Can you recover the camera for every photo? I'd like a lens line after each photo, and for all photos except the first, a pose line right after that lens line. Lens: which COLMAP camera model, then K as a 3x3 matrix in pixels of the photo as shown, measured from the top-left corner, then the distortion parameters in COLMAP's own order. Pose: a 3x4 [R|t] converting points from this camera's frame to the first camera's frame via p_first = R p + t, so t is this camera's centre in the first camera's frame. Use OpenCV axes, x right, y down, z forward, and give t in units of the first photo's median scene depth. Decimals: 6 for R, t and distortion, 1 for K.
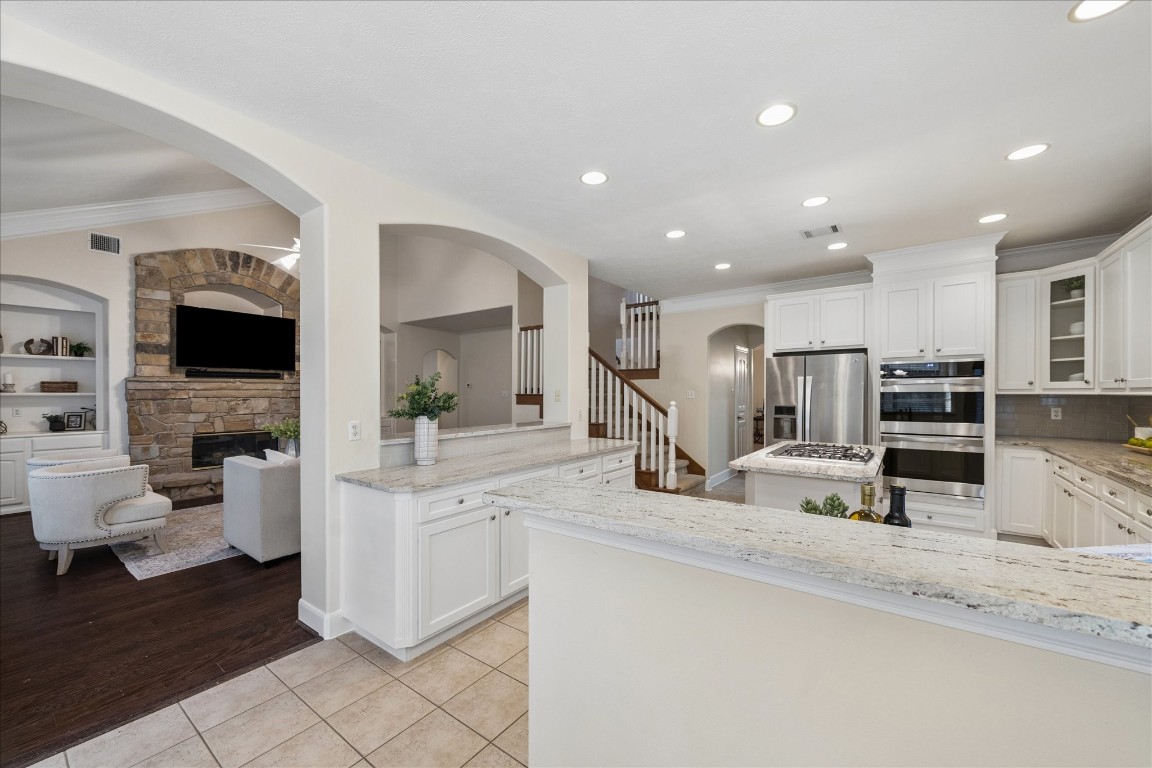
lens RADIAL K [[444.7, 0, 576.4], [0, 444.7, 393.1], [0, 0, 1]] dist [0.000862, 0.000046]
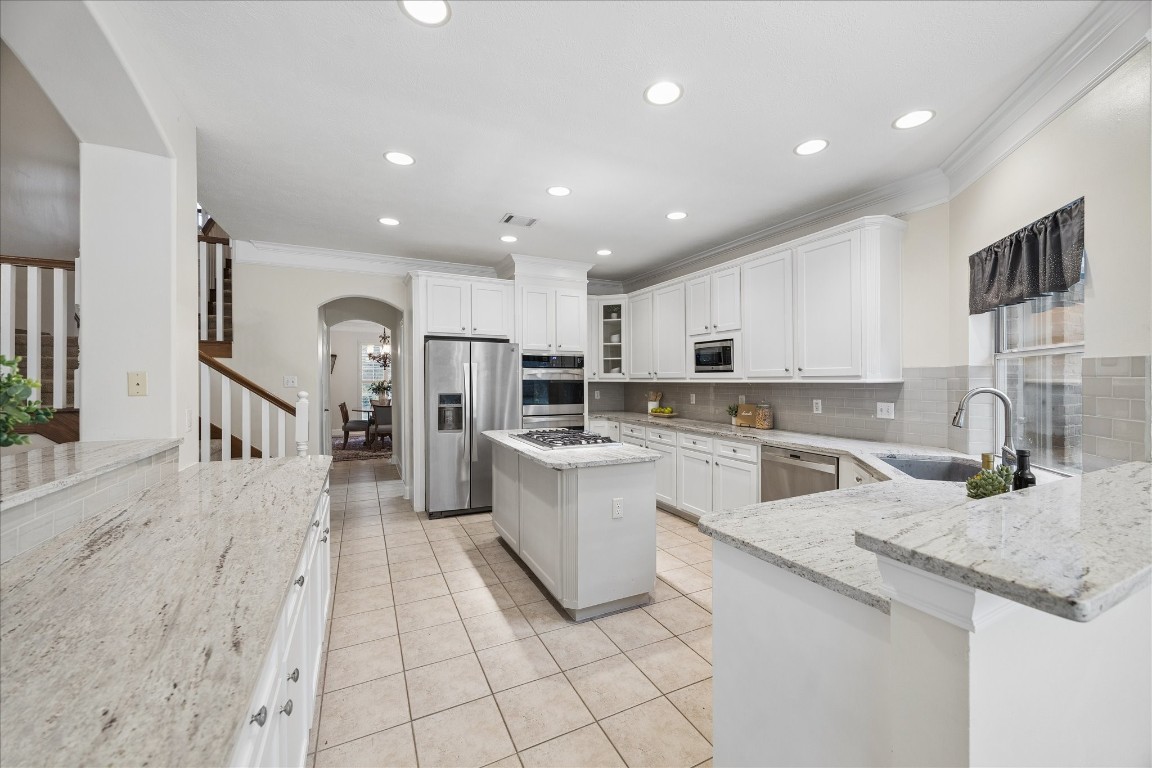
lens RADIAL K [[441.9, 0, 577.8], [0, 441.9, 381.6], [0, 0, 1]] dist [0.000138, 0.000146]
pose [[0.456405, 0.000652, 0.889772, -0.289862], [-0.004188, 0.999990, 0.001416, 0.000284], [-0.889762, -0.004372, 0.456404, 0.433723]]
